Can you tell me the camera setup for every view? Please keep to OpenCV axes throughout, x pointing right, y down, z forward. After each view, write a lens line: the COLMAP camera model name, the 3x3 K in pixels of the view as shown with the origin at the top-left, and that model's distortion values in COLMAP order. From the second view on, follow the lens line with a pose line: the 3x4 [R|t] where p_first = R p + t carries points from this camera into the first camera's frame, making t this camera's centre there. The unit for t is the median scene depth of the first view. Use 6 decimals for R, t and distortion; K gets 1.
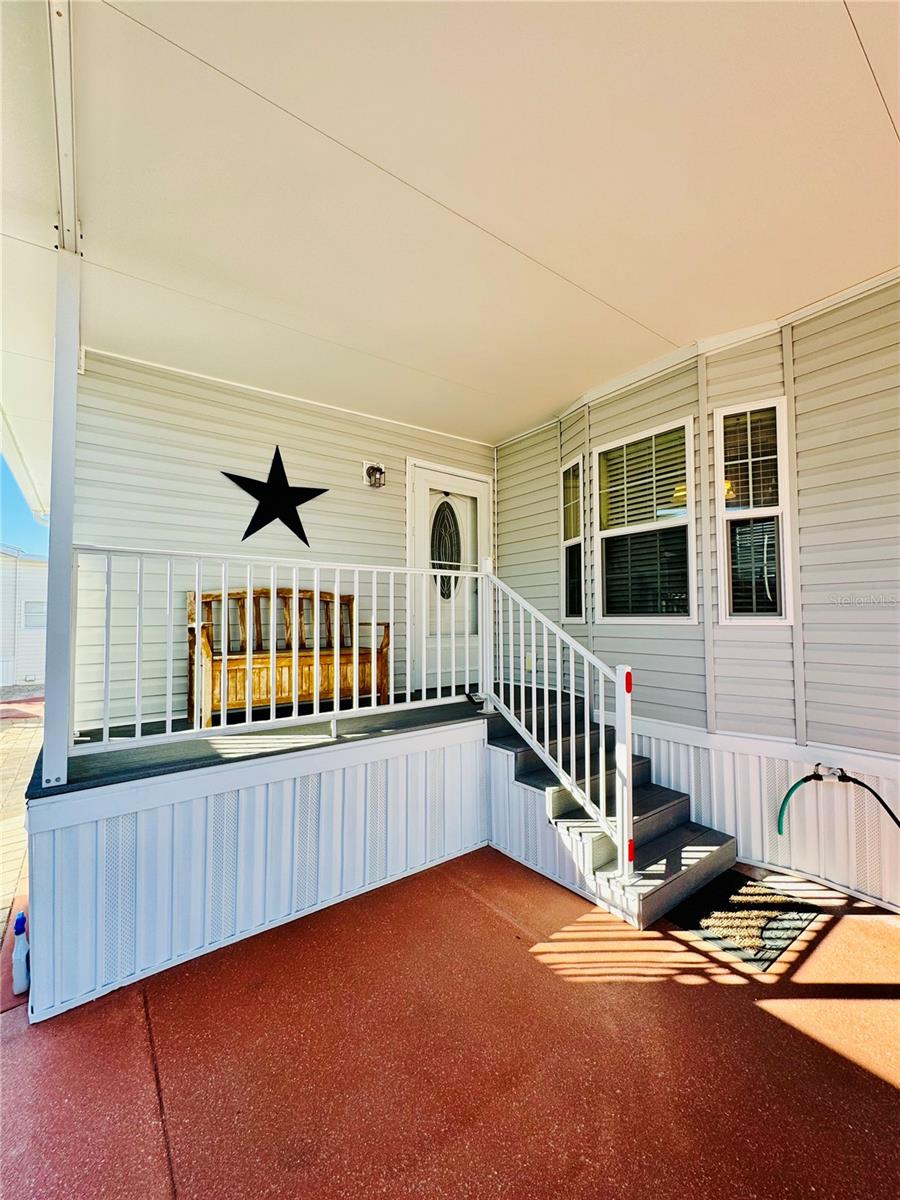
lens RADIAL K [[481.2, 0, 448.2], [0, 481.2, 600.4], [0, 0, 1]] dist [-0.003877, 0.000739]
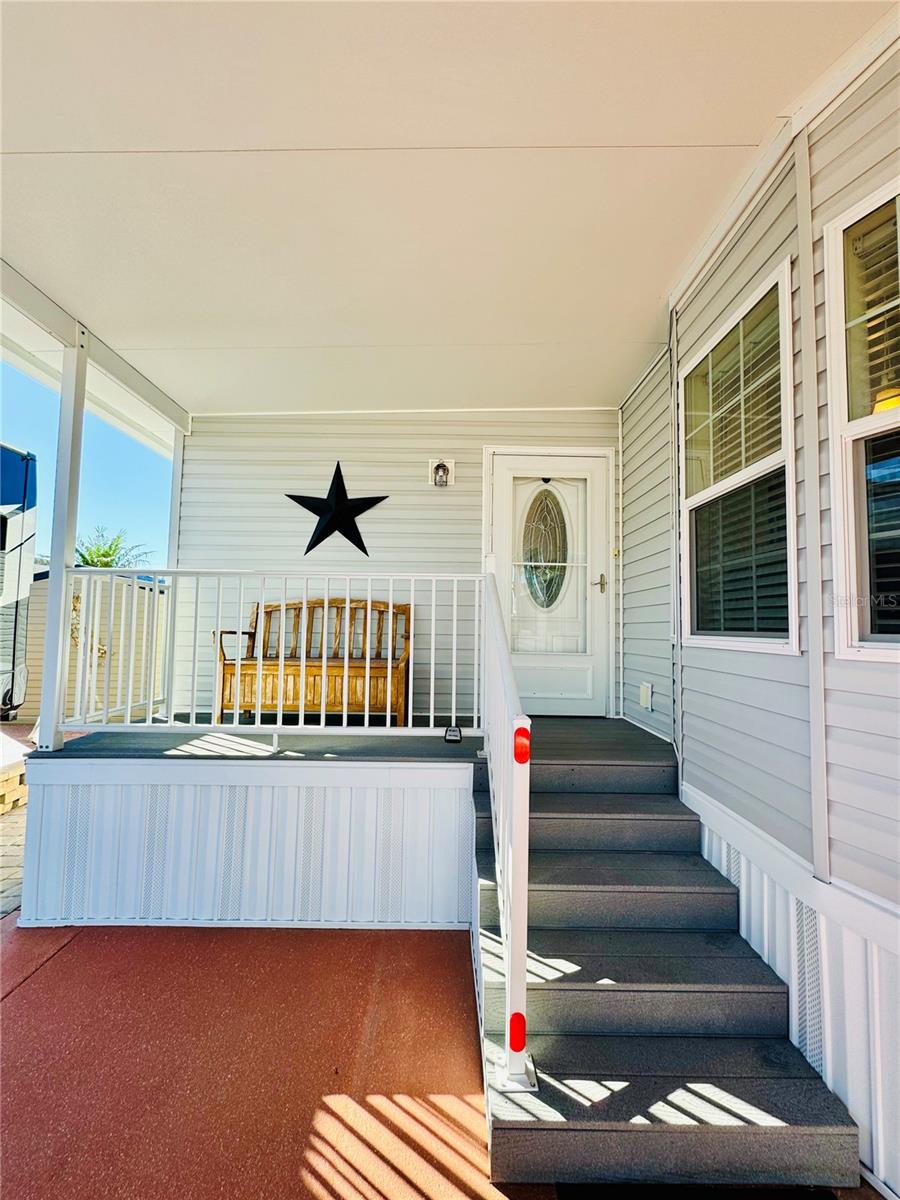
lens RADIAL K [[481.2, 0, 449.6], [0, 481.2, 599.9], [0, 0, 1]] dist [-0.003877, 0.000739]
pose [[0.800288, -0.015745, -0.599409, 0.485716], [0.002676, 0.999739, -0.022688, 0.001884], [0.599610, 0.016553, 0.800121, 0.337400]]
